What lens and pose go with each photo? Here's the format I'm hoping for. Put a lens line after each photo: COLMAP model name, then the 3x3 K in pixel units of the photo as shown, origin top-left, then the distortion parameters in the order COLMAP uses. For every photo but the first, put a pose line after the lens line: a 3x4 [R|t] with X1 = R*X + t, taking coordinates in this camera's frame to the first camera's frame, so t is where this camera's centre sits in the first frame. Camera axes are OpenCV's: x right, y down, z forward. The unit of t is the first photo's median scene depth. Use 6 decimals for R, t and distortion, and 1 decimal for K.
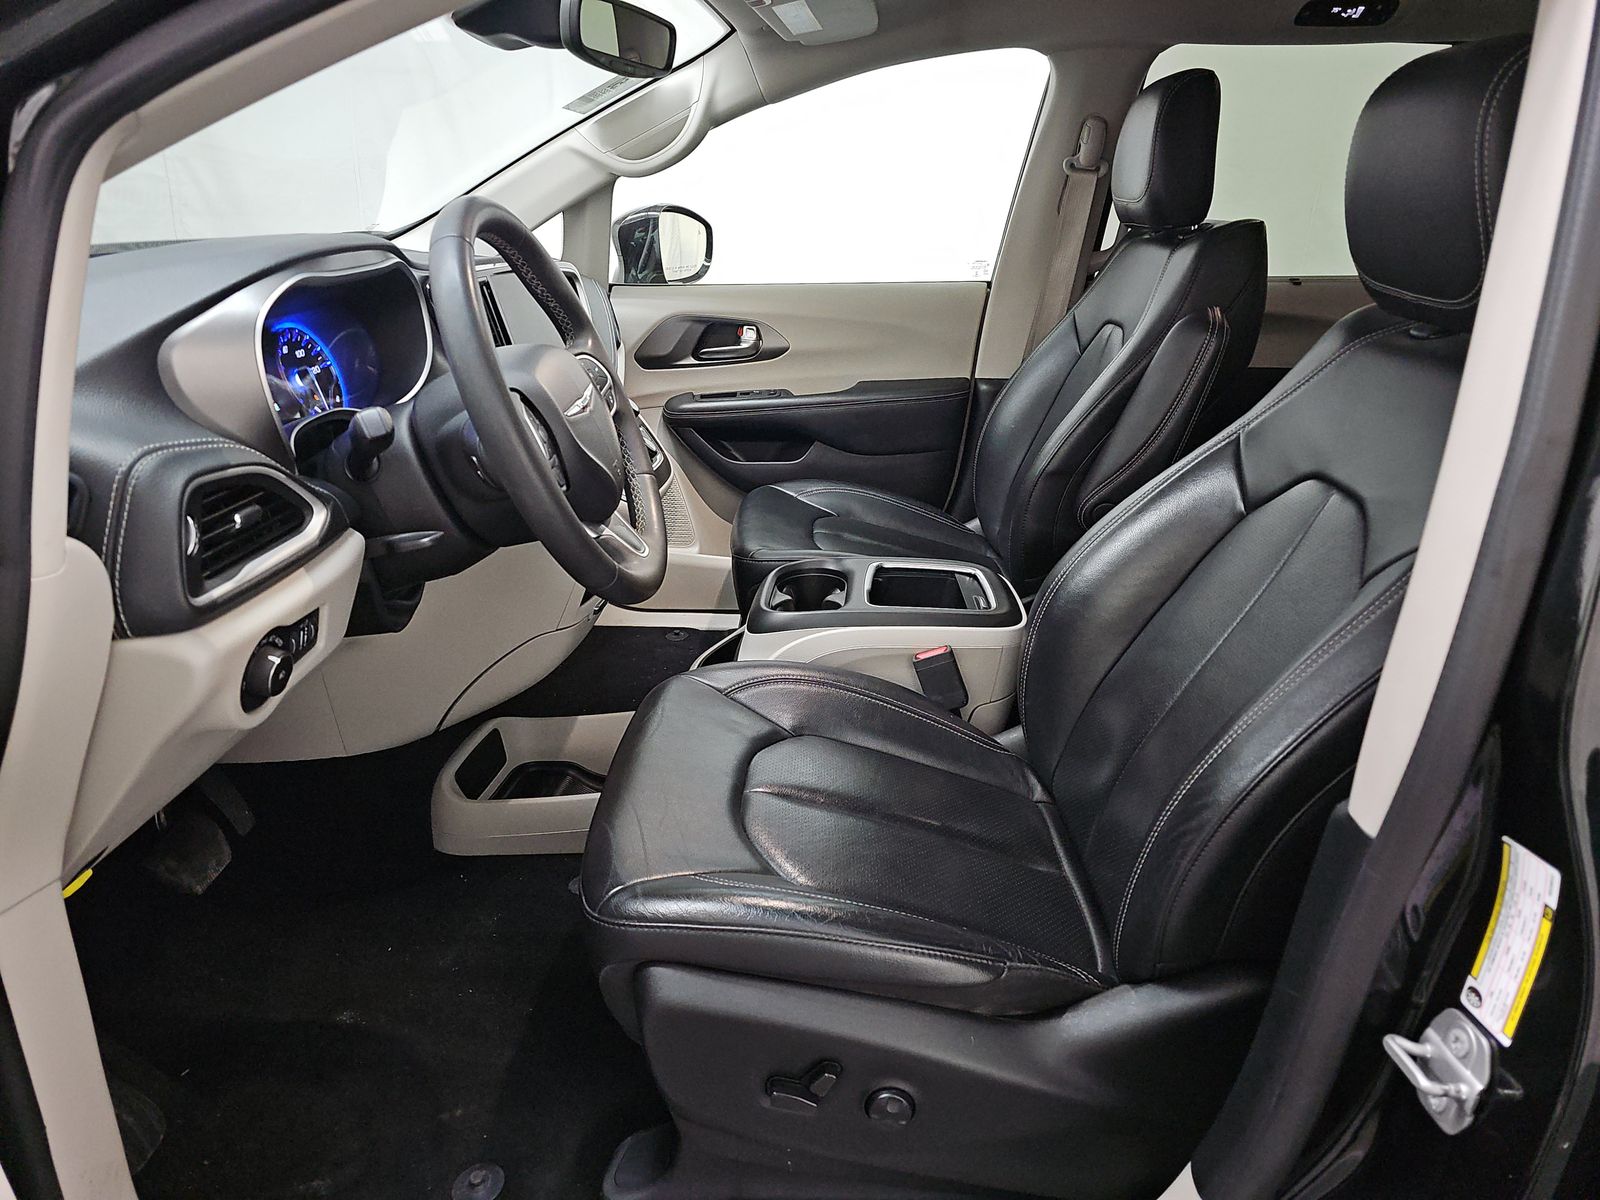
lens RADIAL K [[1056.3, 0, 800.0], [0, 1056.3, 600.0], [0, 0, 1]] dist [0.051268, -0.054024]
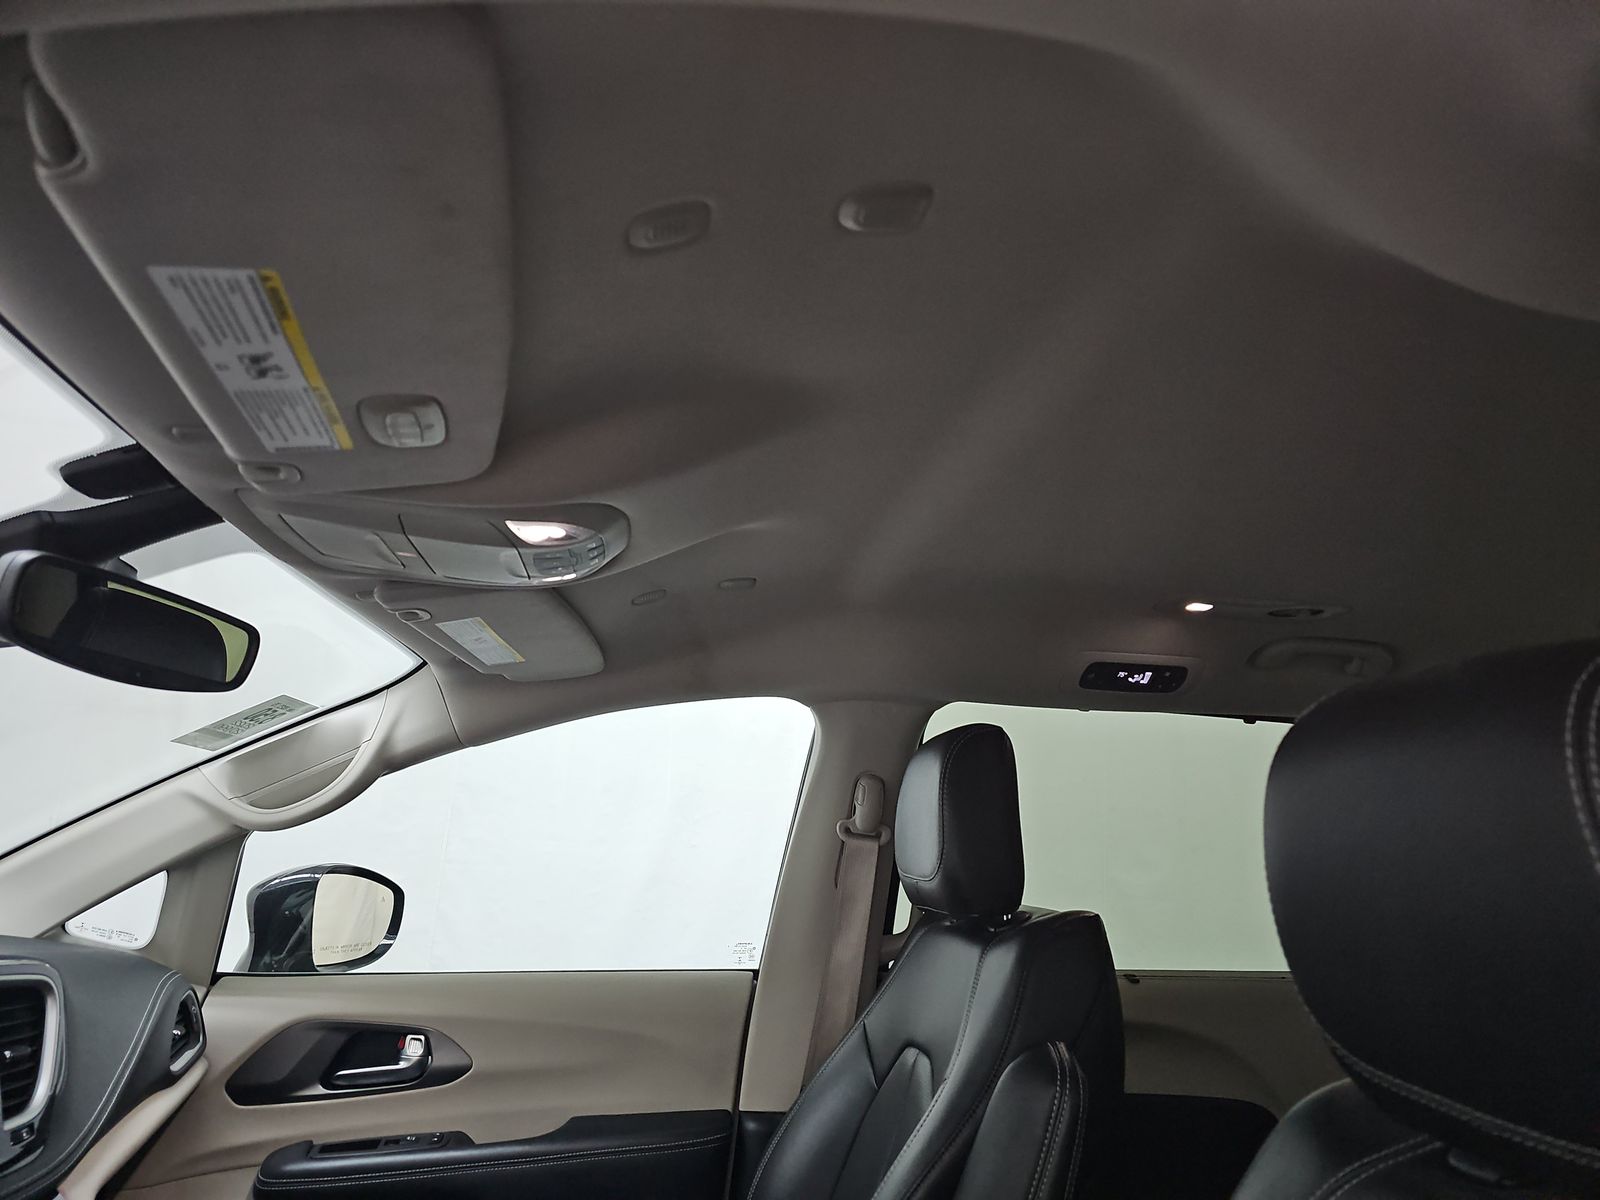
lens RADIAL K [[1056.3, 0, 800.0], [0, 1056.3, 600.0], [0, 0, 1]] dist [0.051268, -0.054024]
pose [[0.986730, 0.058414, 0.151499, 0.082721], [0.036213, 0.830373, -0.556030, -0.101508], [-0.158281, 0.554137, 0.817239, 0.239568]]
